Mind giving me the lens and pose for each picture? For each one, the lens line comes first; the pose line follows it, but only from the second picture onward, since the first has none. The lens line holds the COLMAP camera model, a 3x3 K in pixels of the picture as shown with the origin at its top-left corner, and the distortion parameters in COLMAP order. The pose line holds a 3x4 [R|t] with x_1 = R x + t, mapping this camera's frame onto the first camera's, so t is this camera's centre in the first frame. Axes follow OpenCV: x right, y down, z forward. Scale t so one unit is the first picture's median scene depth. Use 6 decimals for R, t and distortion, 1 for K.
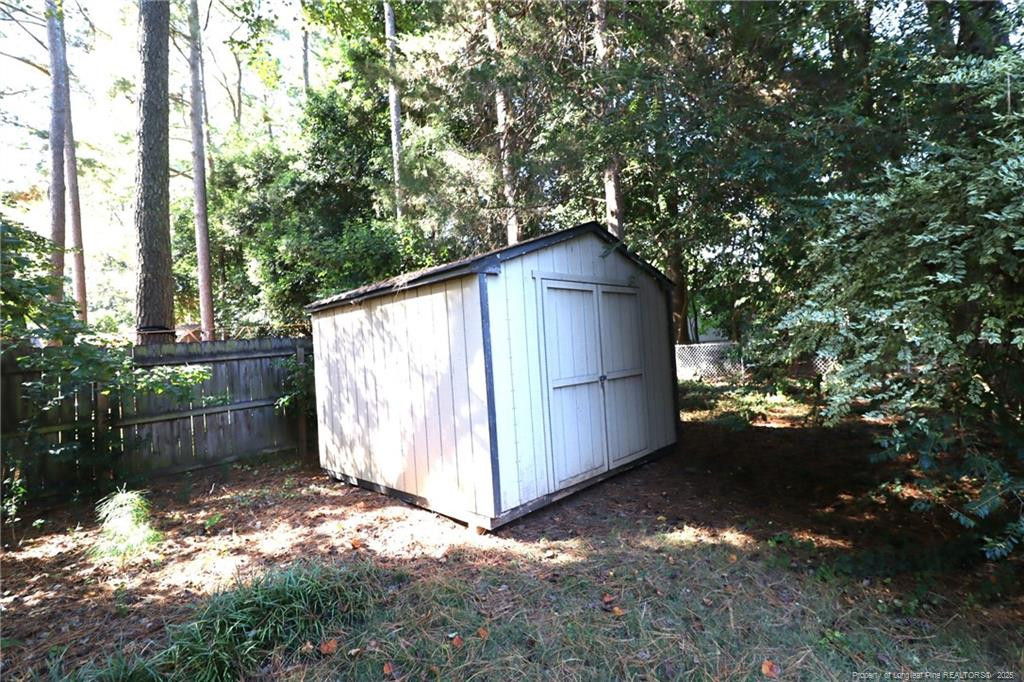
lens RADIAL K [[473.4, 0, 523.6], [0, 473.4, 334.0], [0, 0, 1]] dist [0.001740, -0.013935]
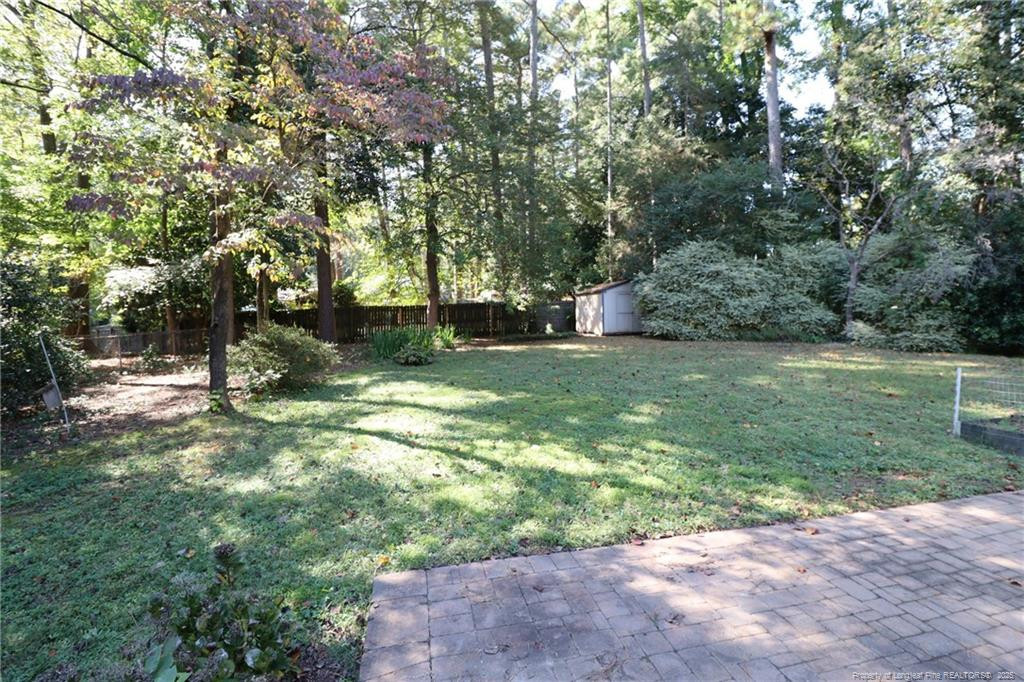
lens RADIAL K [[473.4, 0, 523.6], [0, 473.4, 334.0], [0, 0, 1]] dist [0.001740, -0.013935]
pose [[0.858921, 0.079041, -0.505972, 1.595757], [-0.041104, 0.995470, 0.085731, -0.058270], [0.510456, -0.052838, 0.858279, -3.482047]]
